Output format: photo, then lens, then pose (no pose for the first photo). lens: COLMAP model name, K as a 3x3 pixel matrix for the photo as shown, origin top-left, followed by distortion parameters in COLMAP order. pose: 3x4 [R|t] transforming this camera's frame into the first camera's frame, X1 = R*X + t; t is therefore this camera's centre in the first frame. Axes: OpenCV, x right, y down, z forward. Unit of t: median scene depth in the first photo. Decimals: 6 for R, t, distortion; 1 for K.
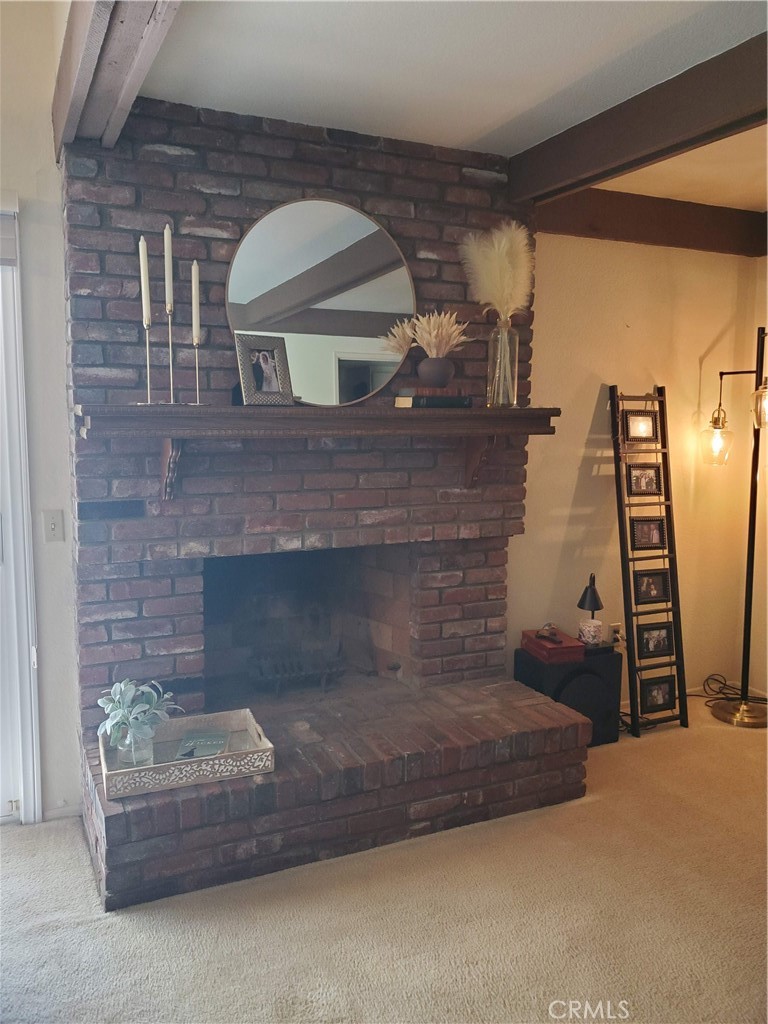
lens RADIAL K [[799.7, 0, 382.2], [0, 799.7, 507.8], [0, 0, 1]] dist [-0.004139, 0.030085]
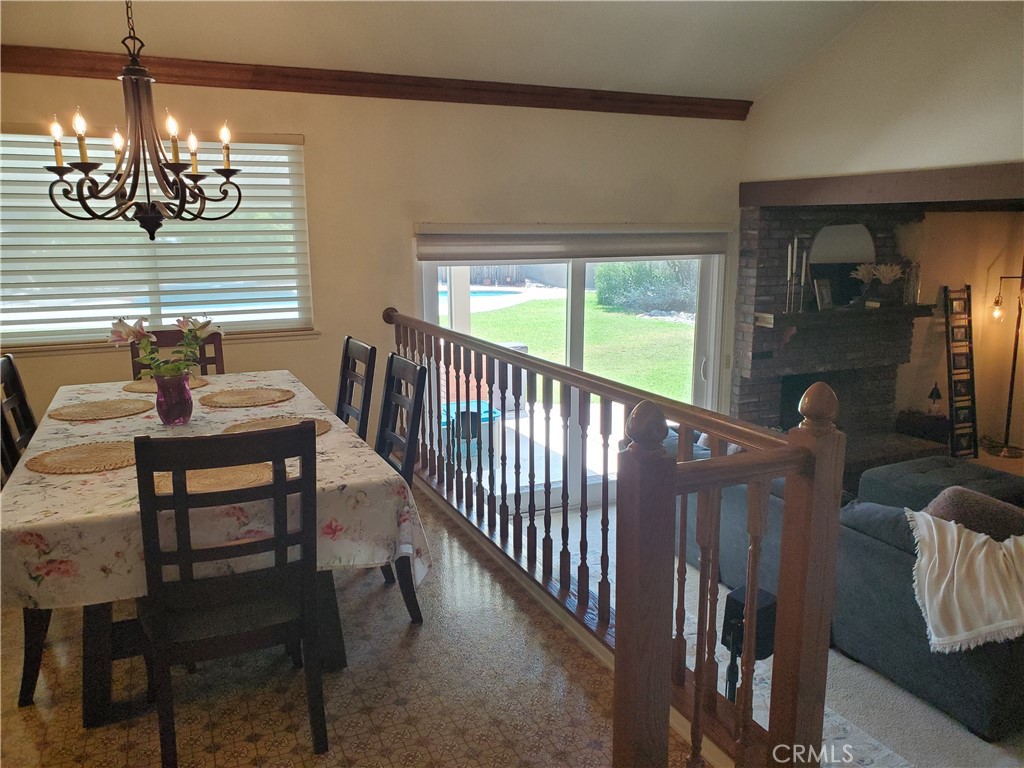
lens RADIAL K [[799.7, 0, 510.6], [0, 799.7, 398.3], [0, 0, 1]] dist [-0.004139, 0.030085]
pose [[0.999809, -0.011606, -0.015751, -0.751733], [0.012893, 0.996365, 0.084210, -0.057234], [0.014717, -0.084397, 0.996324, -0.996992]]
